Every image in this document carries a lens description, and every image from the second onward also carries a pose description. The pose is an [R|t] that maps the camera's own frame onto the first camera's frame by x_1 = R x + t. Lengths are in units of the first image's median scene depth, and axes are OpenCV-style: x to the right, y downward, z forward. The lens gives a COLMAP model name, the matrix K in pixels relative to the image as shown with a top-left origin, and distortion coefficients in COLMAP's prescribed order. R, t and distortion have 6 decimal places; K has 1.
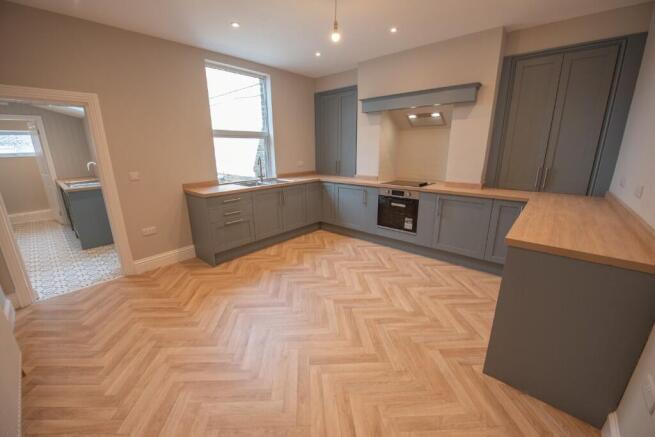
lens RADIAL K [[258.0, 0, 327.5], [0, 258.0, 218.5], [0, 0, 1]] dist [-0.007859, 0.000253]
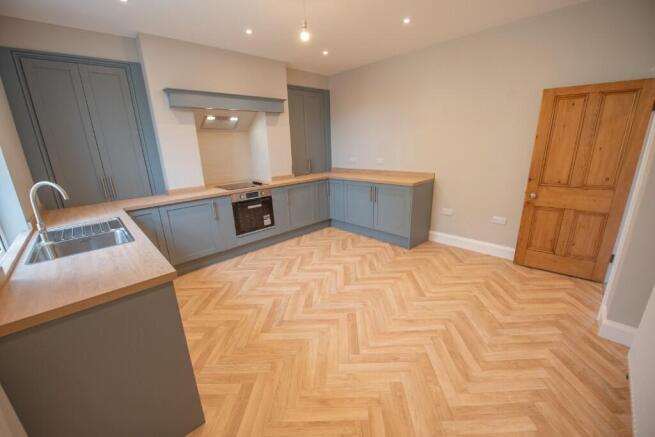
lens RADIAL K [[262.2, 0, 327.4], [0, 262.2, 215.8], [0, 0, 1]] dist [-0.013214, -0.000483]
pose [[0.089321, -0.252481, 0.963470, -0.798661], [0.302346, 0.928564, 0.215304, -0.175865], [-0.949004, 0.272070, 0.159277, 0.675731]]
